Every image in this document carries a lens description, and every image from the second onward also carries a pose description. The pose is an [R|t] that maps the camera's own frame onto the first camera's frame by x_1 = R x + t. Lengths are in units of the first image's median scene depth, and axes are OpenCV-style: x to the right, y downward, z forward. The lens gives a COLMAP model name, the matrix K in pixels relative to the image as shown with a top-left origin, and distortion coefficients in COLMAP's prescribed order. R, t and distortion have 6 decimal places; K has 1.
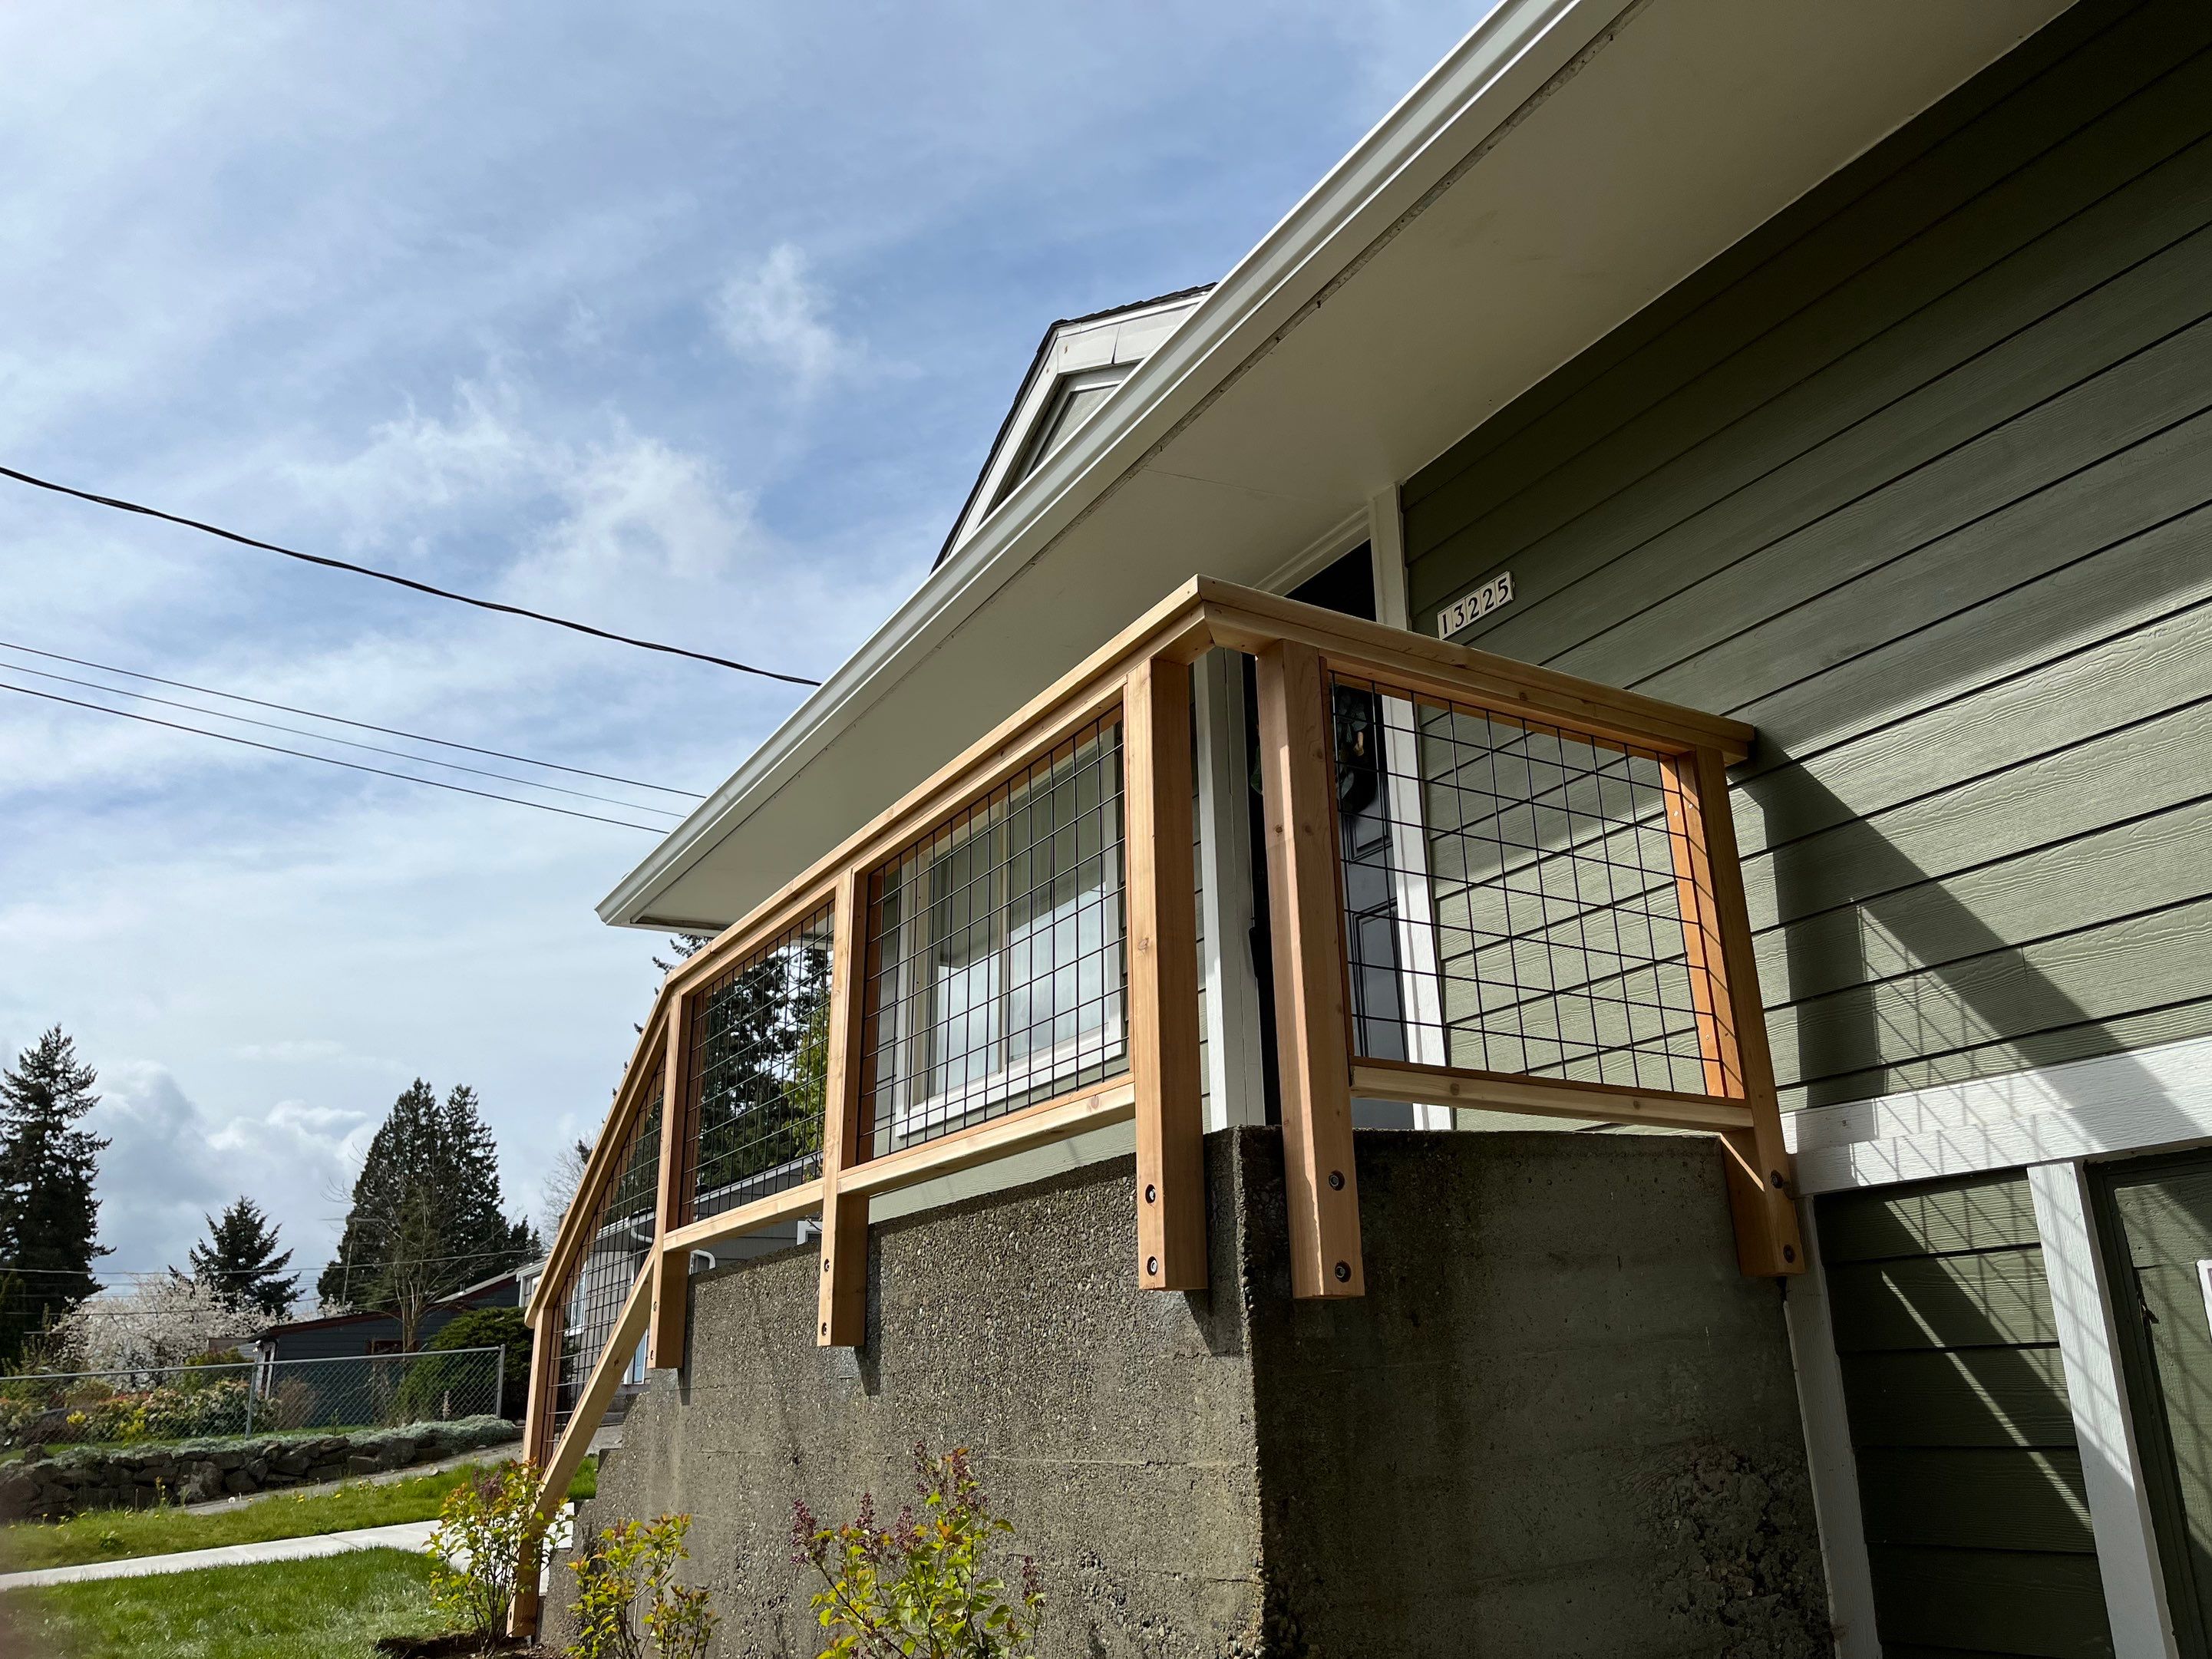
lens RADIAL K [[1669.8, 0, 1118.6], [0, 1669.8, 841.3], [0, 0, 1]] dist [0.064671, -0.086679]
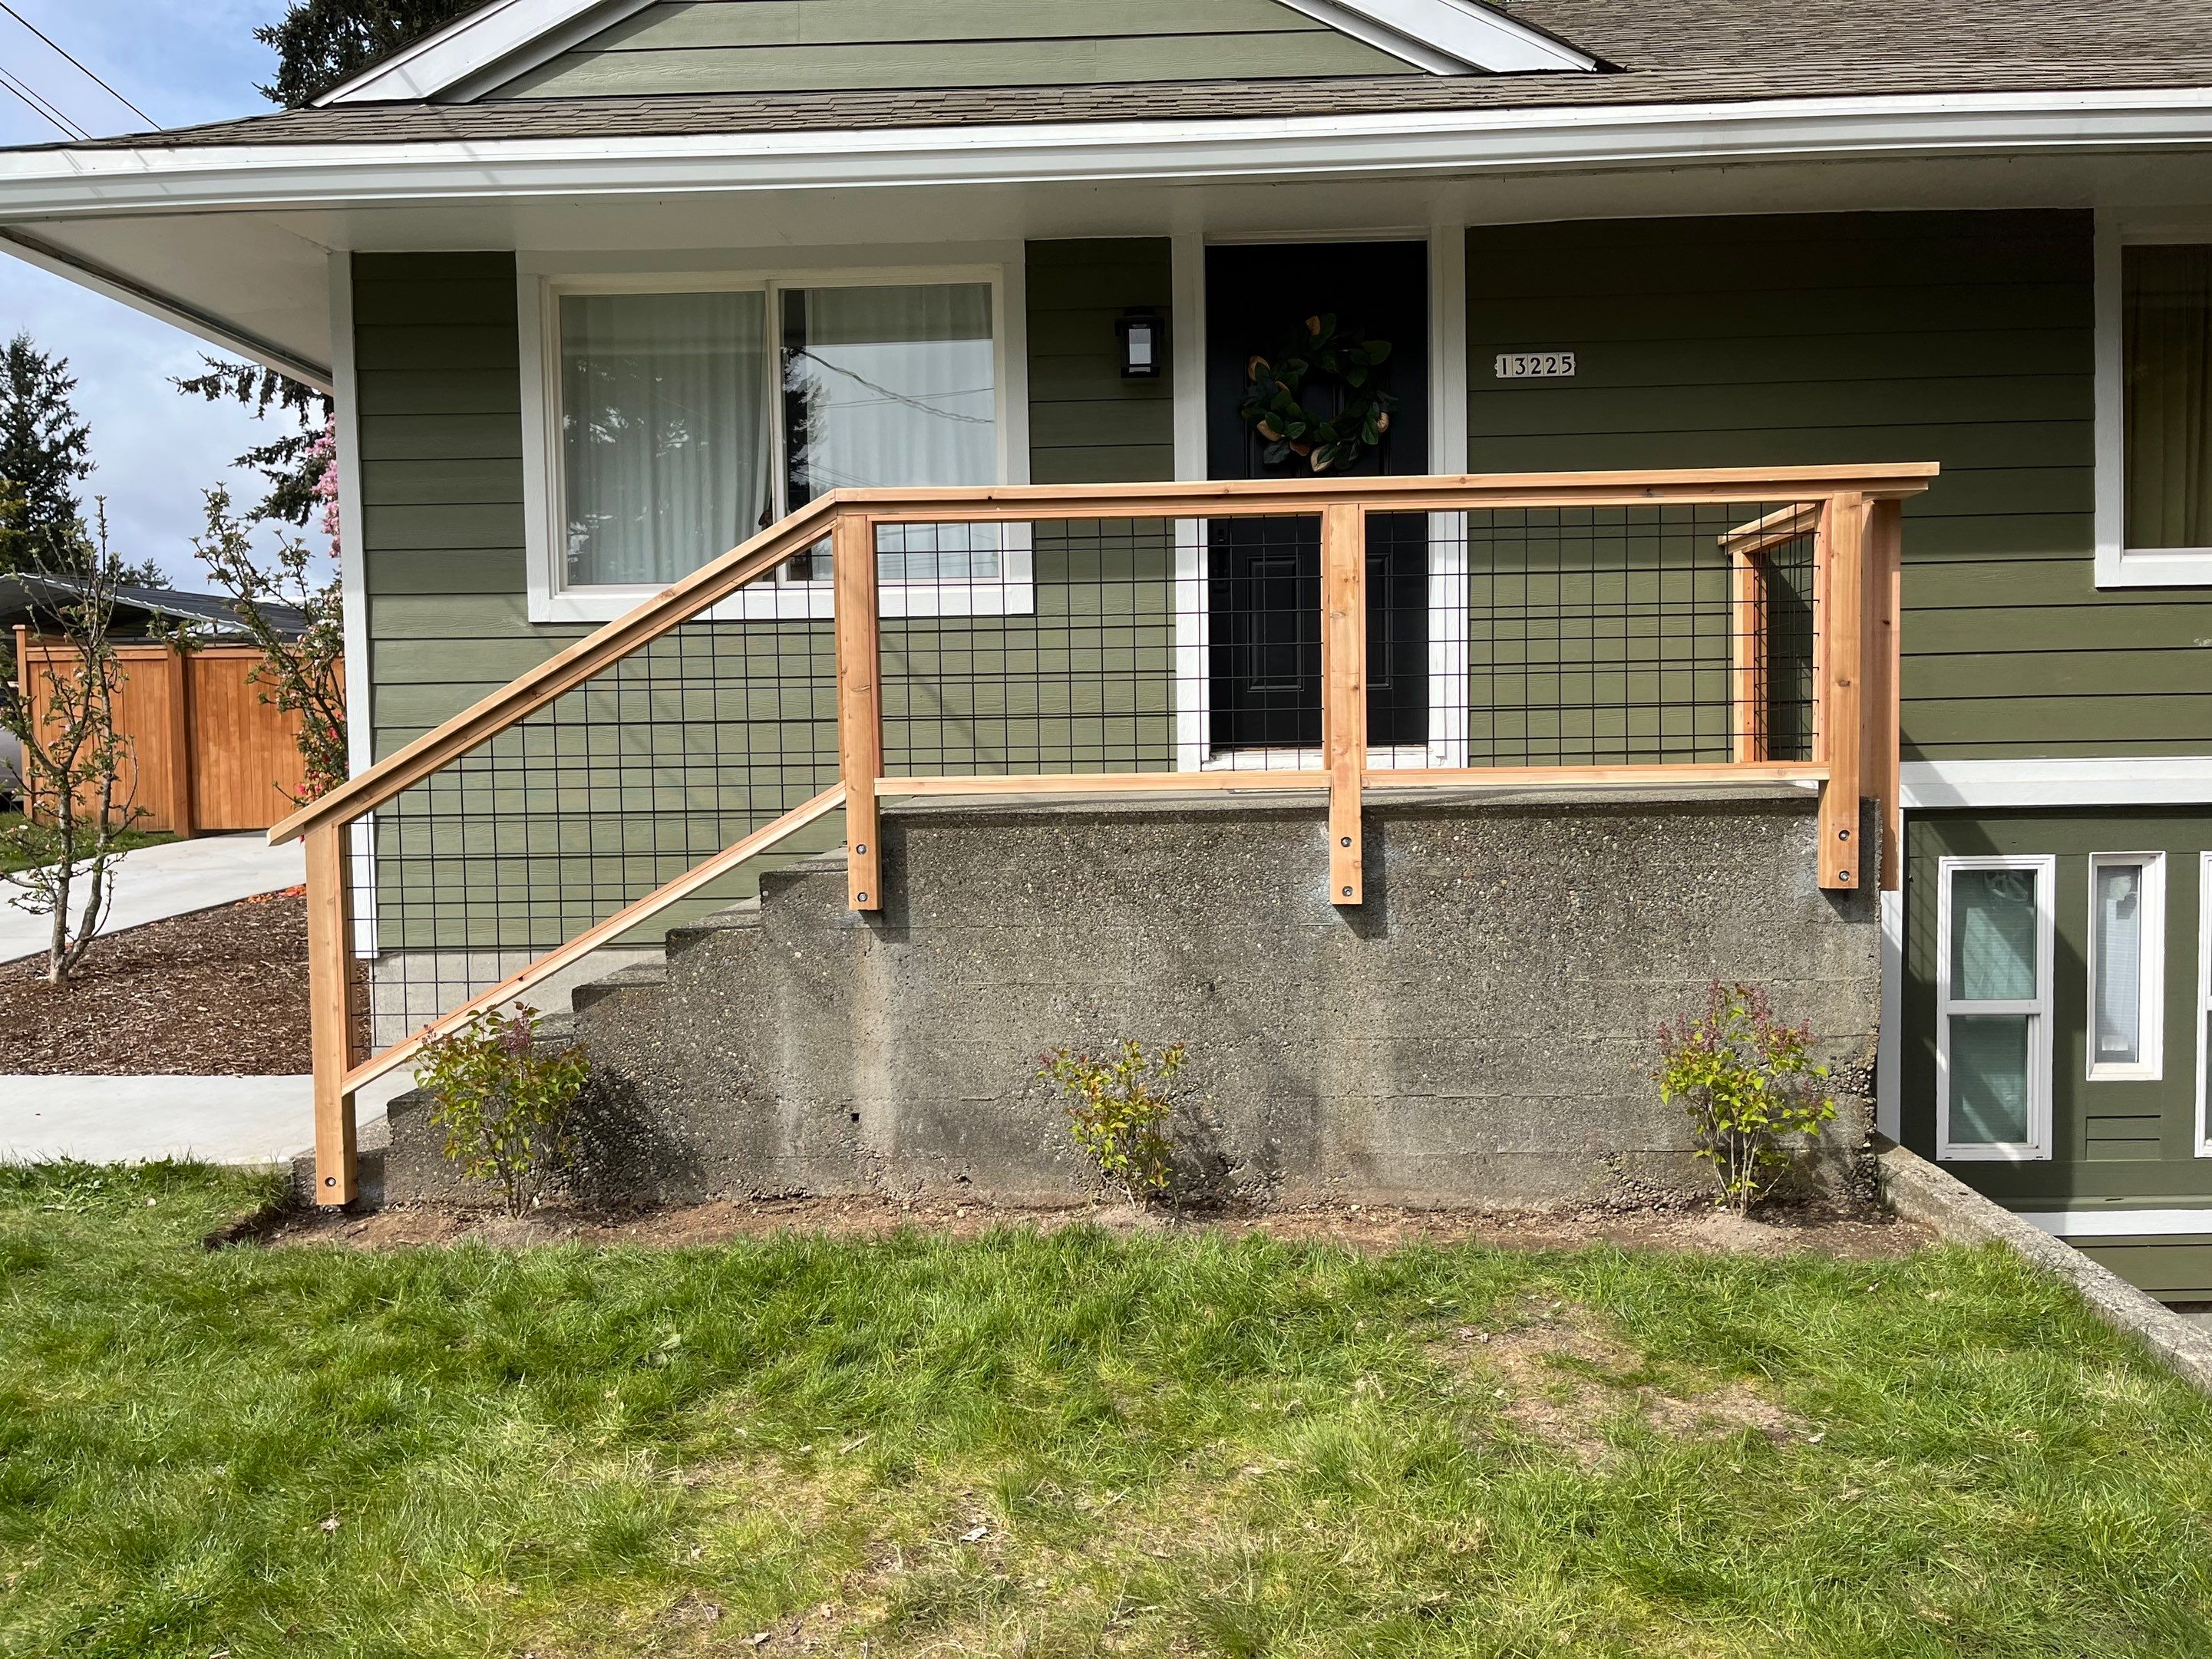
lens RADIAL K [[1669.8, 0, 1106.8], [0, 1669.8, 841.6], [0, 0, 1]] dist [0.064671, -0.086679]
pose [[0.539313, -0.021690, 0.841826, -1.586458], [-0.269676, 0.942574, 0.197053, 0.070463], [-0.797757, -0.333293, 0.502492, 0.637302]]
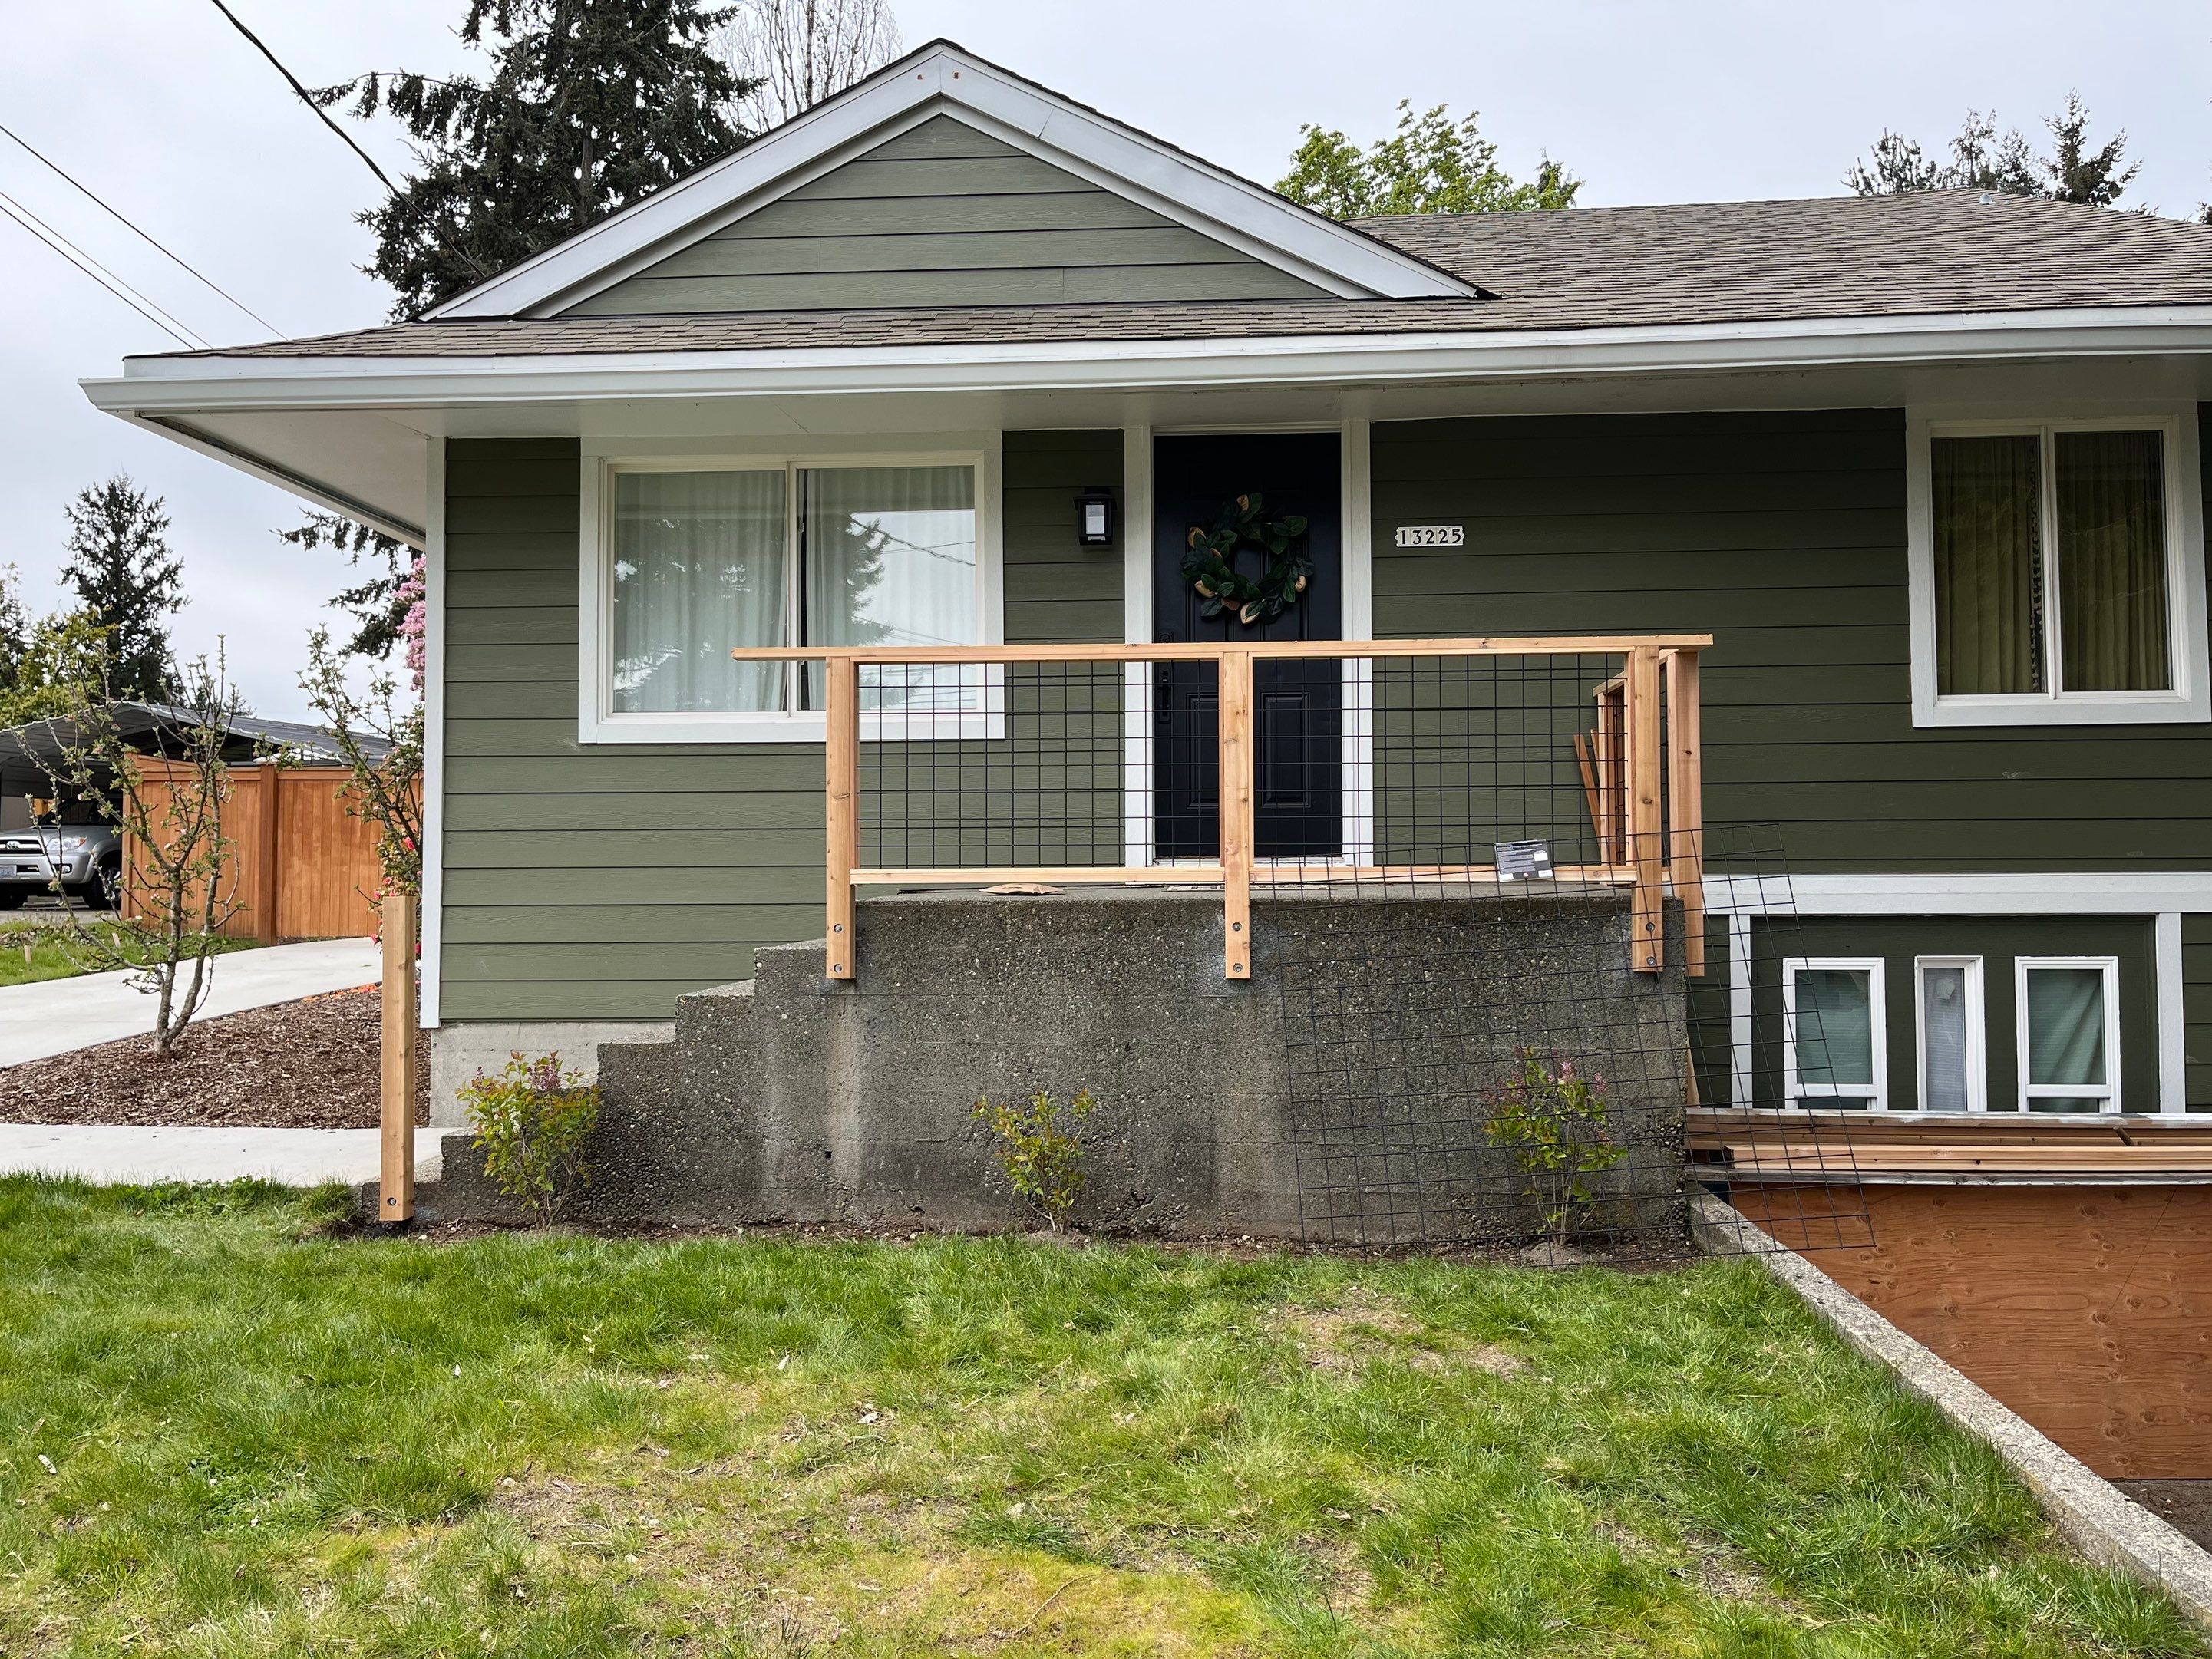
lens RADIAL K [[1669.8, 0, 1112.3], [0, 1669.8, 840.0], [0, 0, 1]] dist [0.064671, -0.086679]
pose [[0.563843, 0.054363, 0.824091, -1.780264], [-0.276993, 0.952484, 0.126686, 0.026909], [-0.778046, -0.299699, 0.552109, 0.354524]]
